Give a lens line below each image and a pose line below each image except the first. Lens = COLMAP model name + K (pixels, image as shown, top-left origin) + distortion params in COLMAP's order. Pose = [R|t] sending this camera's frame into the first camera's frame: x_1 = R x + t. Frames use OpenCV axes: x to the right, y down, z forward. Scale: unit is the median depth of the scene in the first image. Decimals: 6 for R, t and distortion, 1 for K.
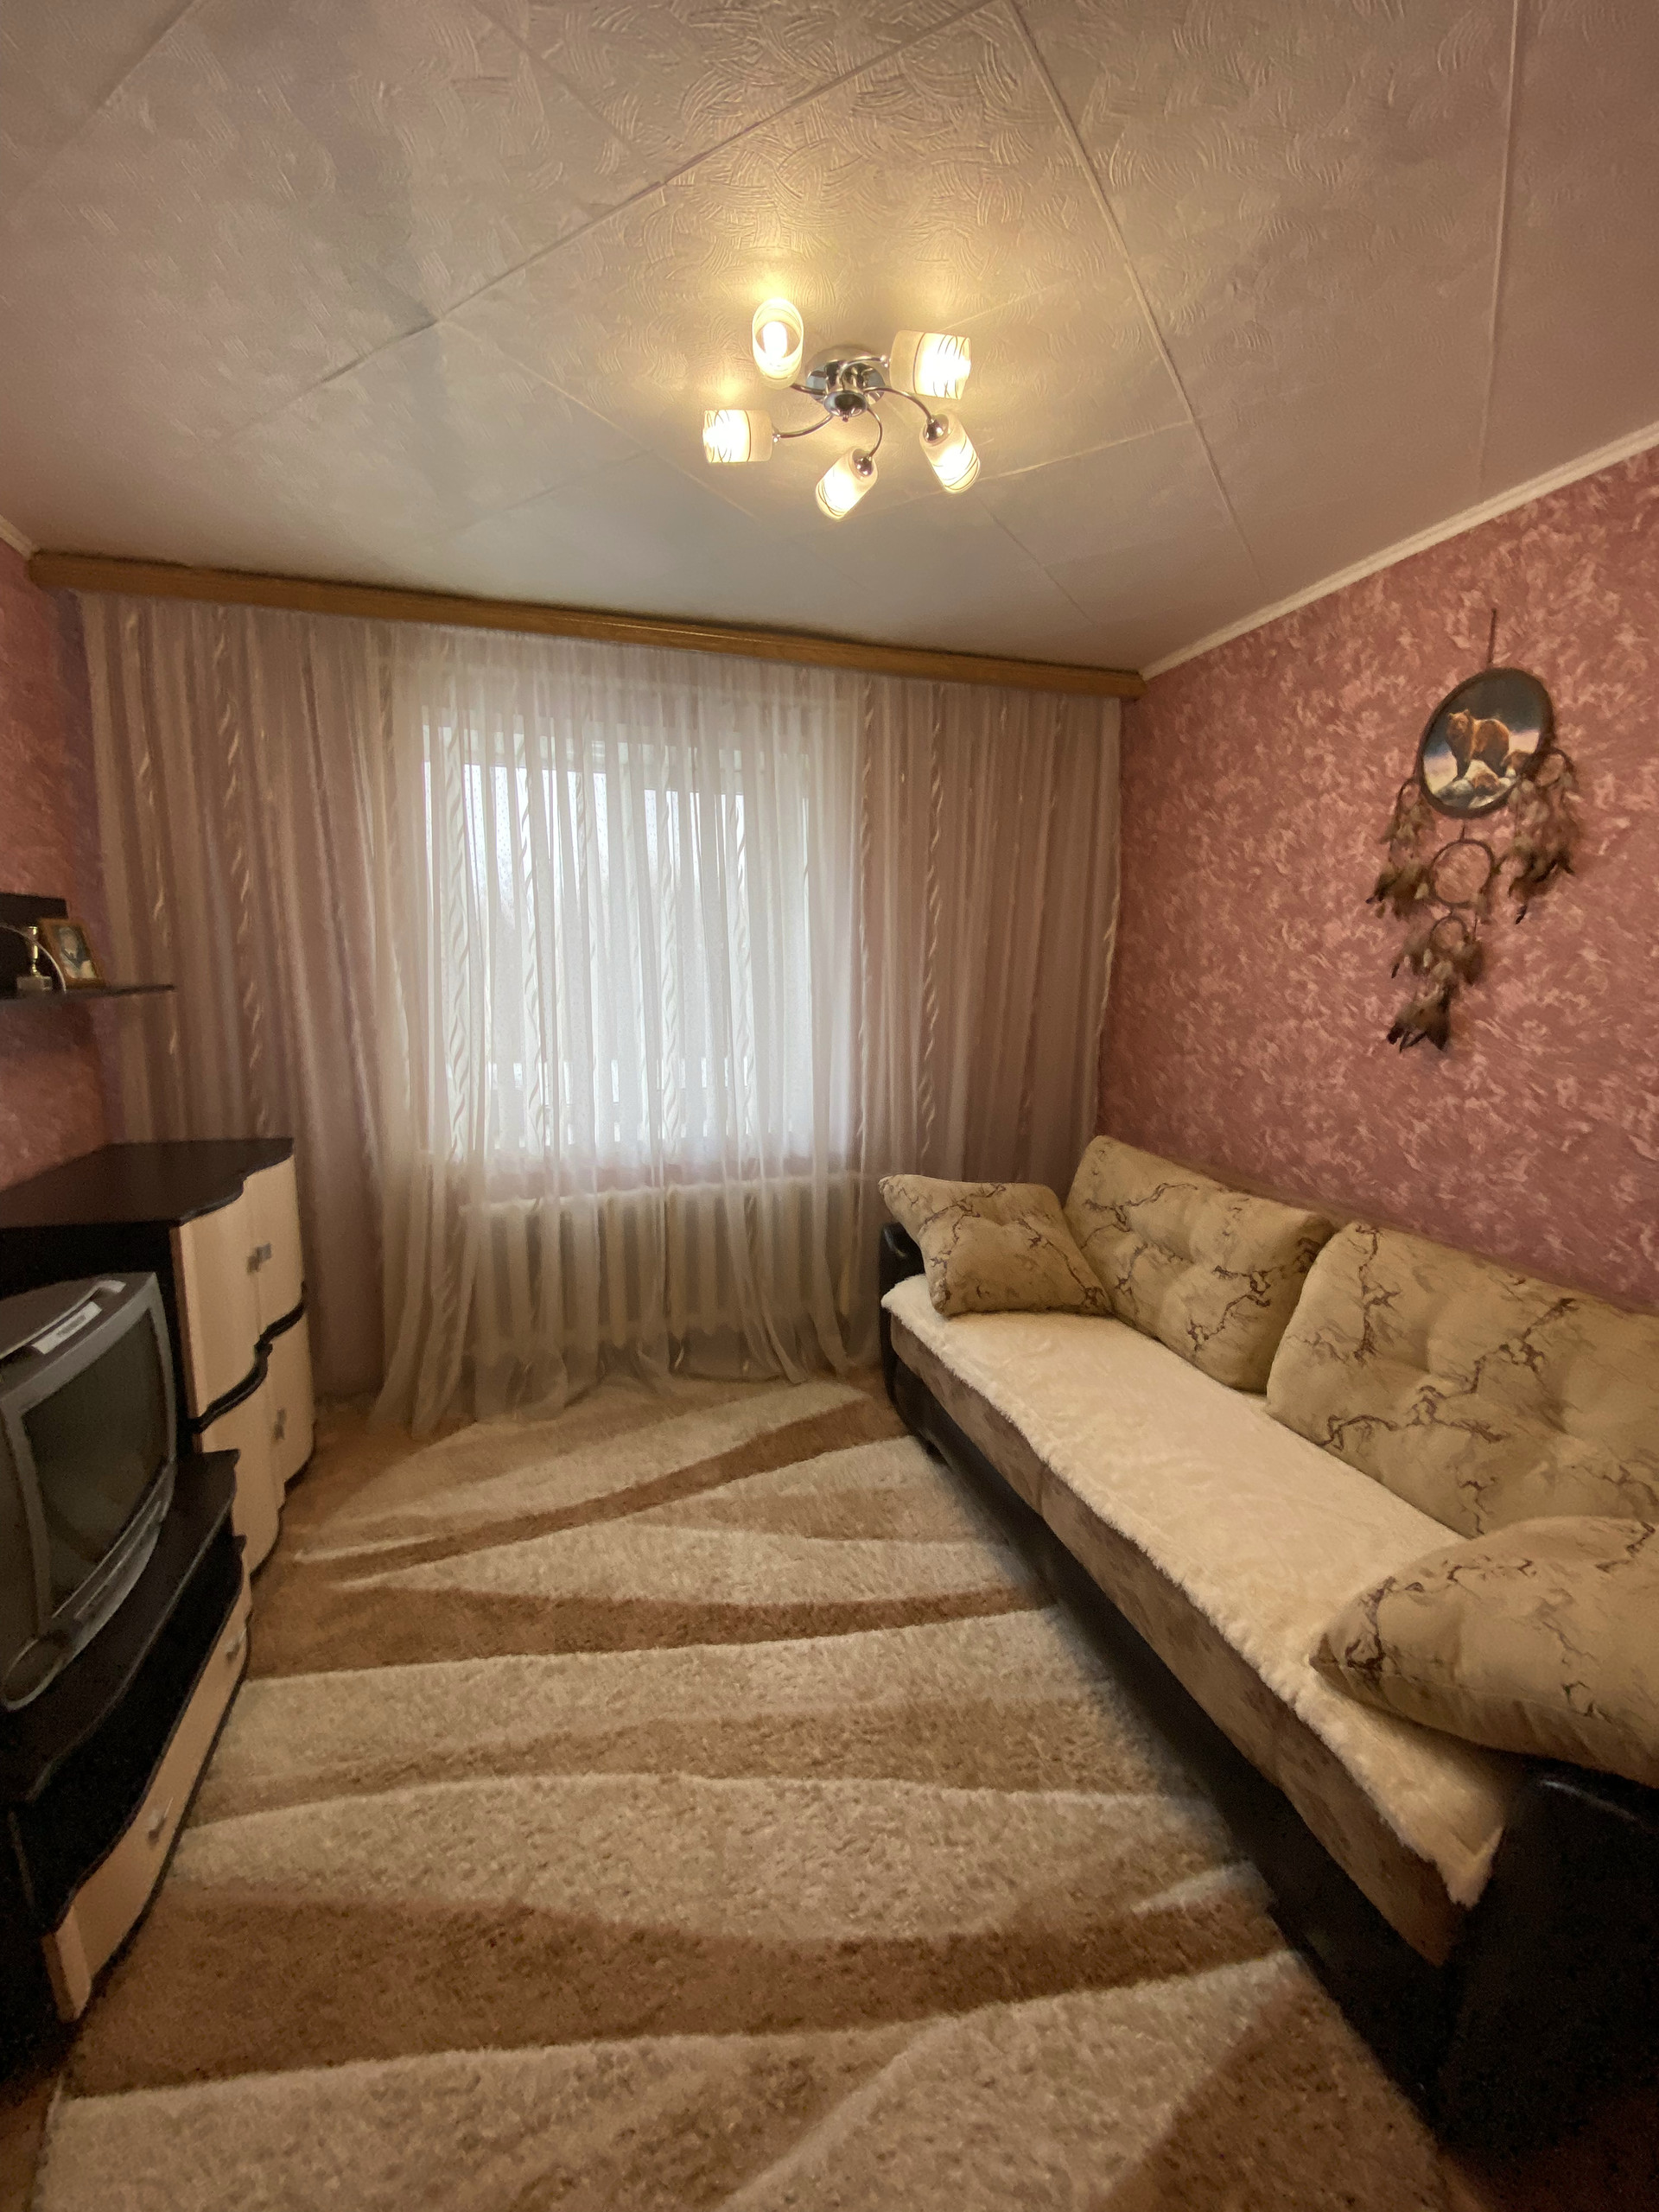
lens RADIAL K [[891.4, 0, 829.3], [0, 891.4, 1071.9], [0, 0, 1]] dist [0.000039, -0.000059]
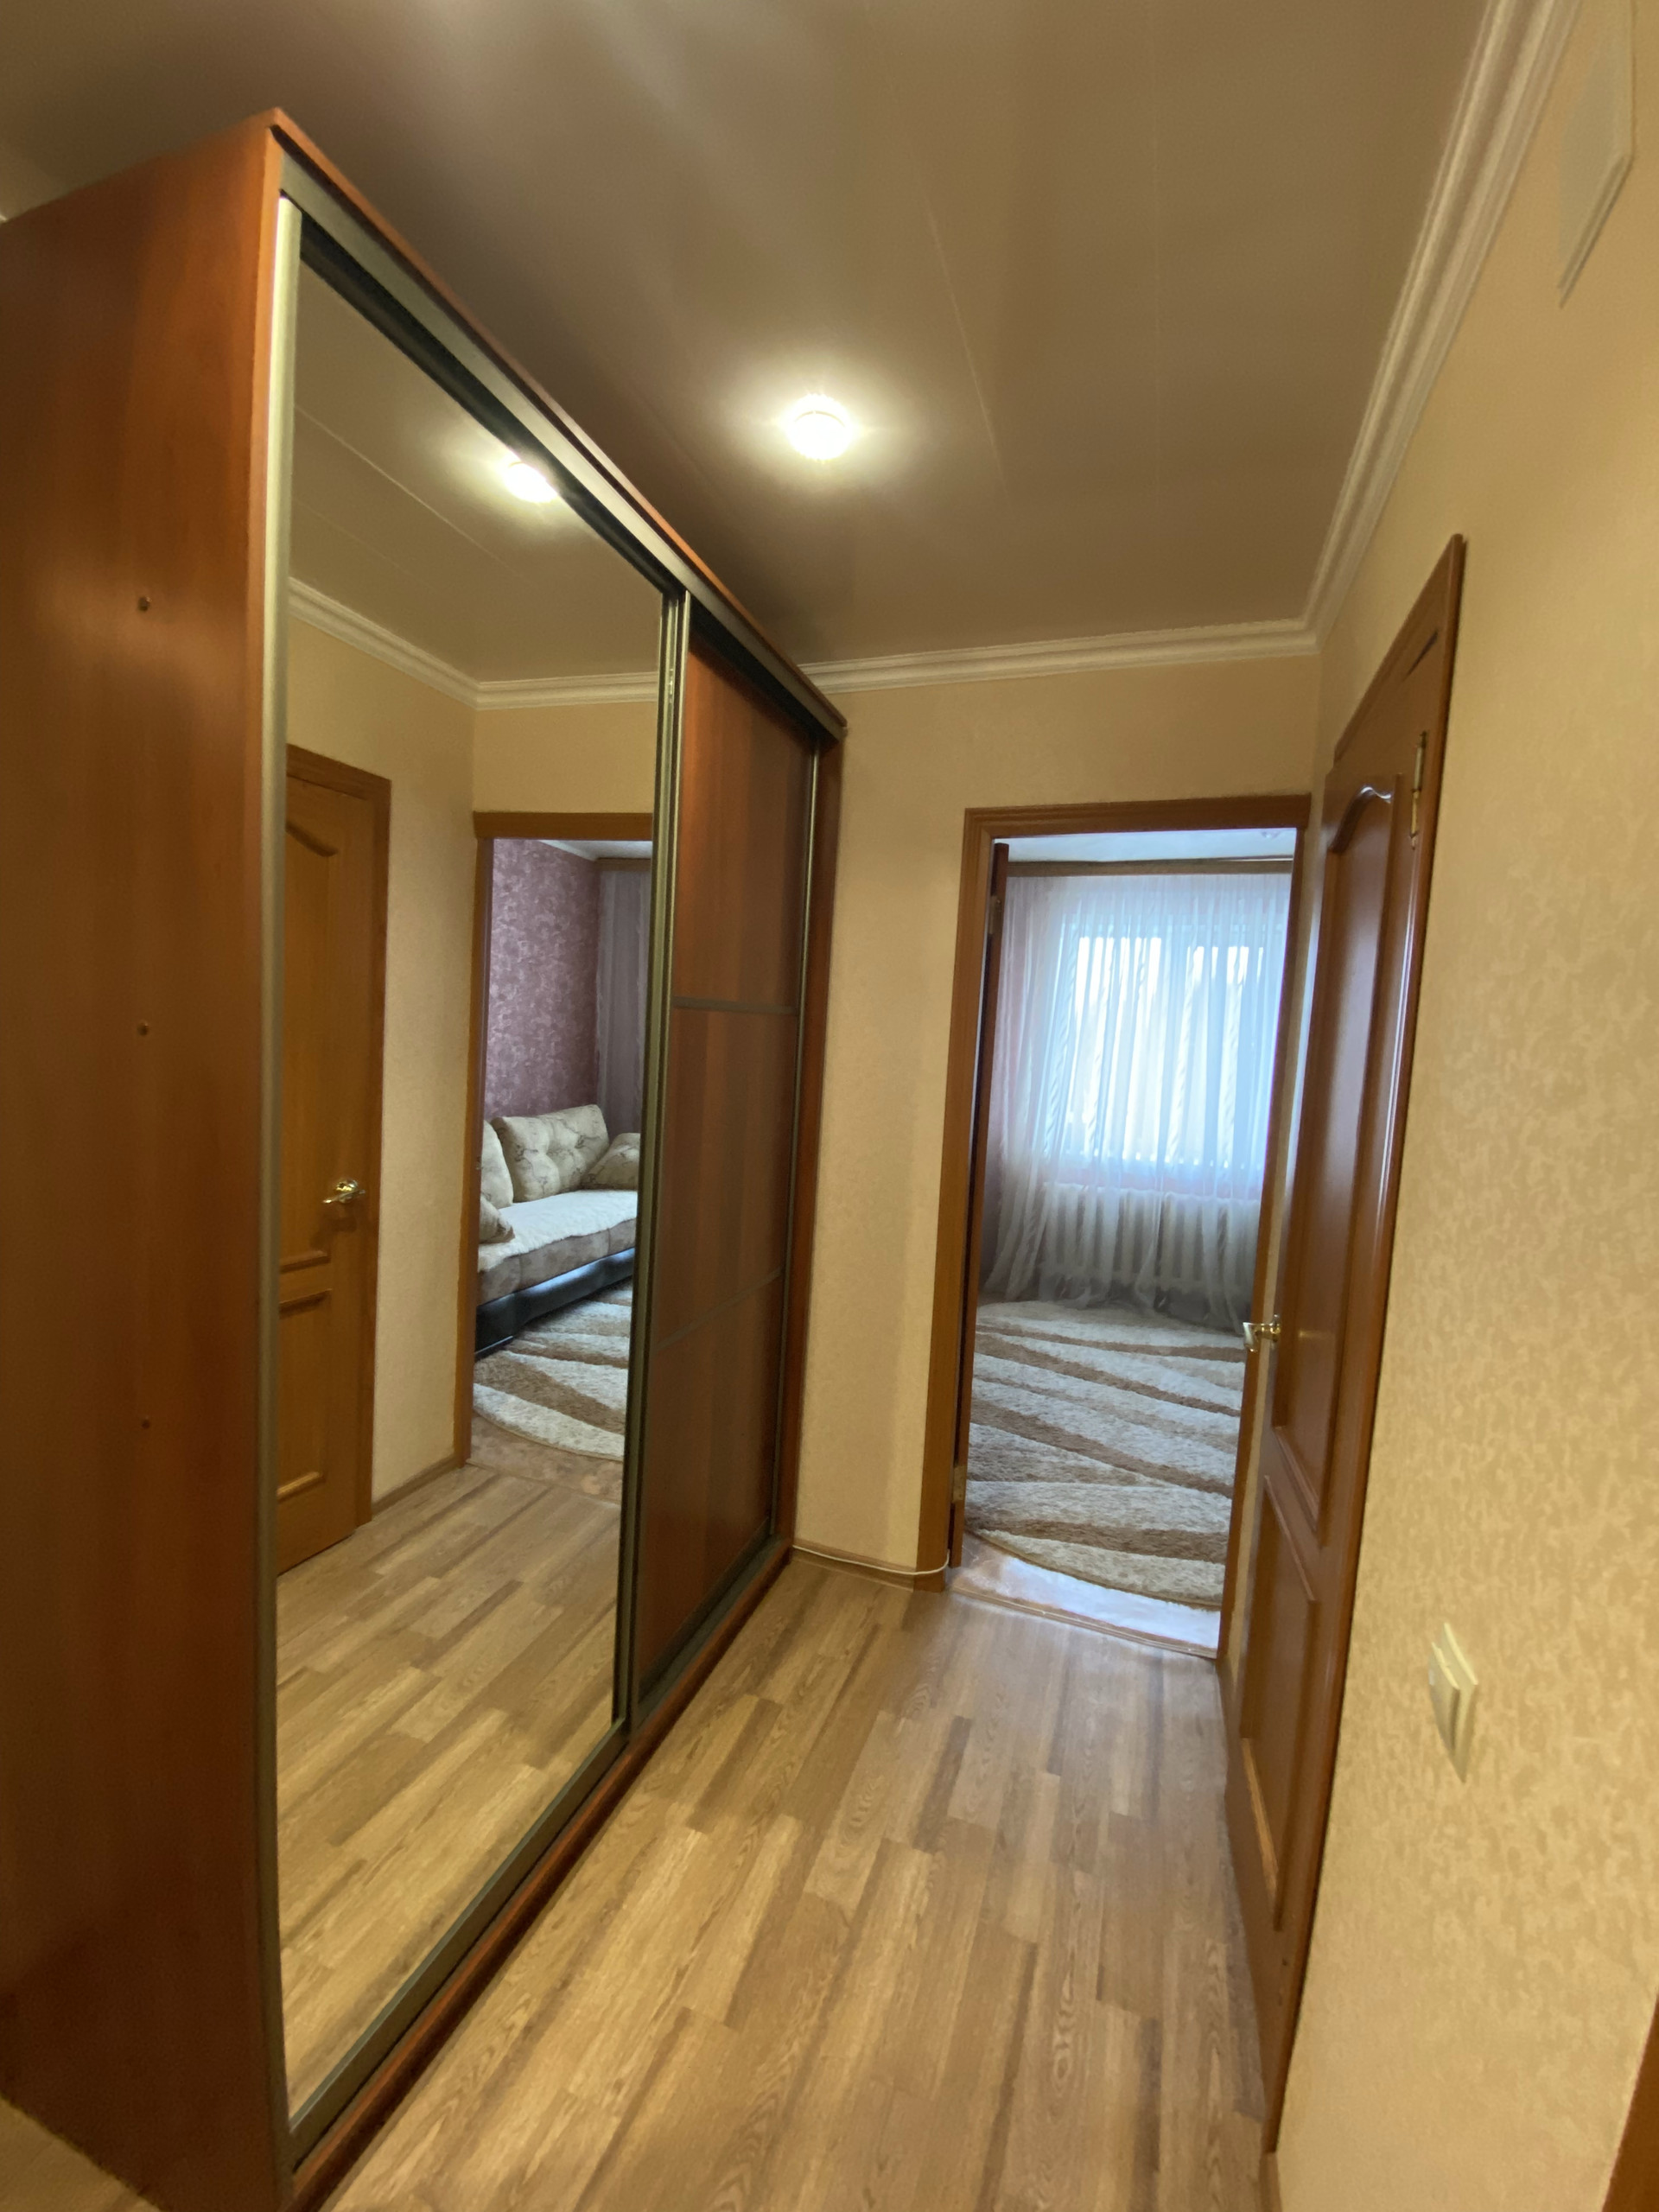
lens RADIAL K [[885.6, 0, 829.5], [0, 885.6, 1106.0], [0, 0, 1]] dist [0.000391, 0.000008]
pose [[0.796520, 0.081945, -0.599033, 0.319164], [-0.137727, 0.989316, -0.047798, 0.153480], [0.588716, 0.120575, 0.799296, -0.749320]]
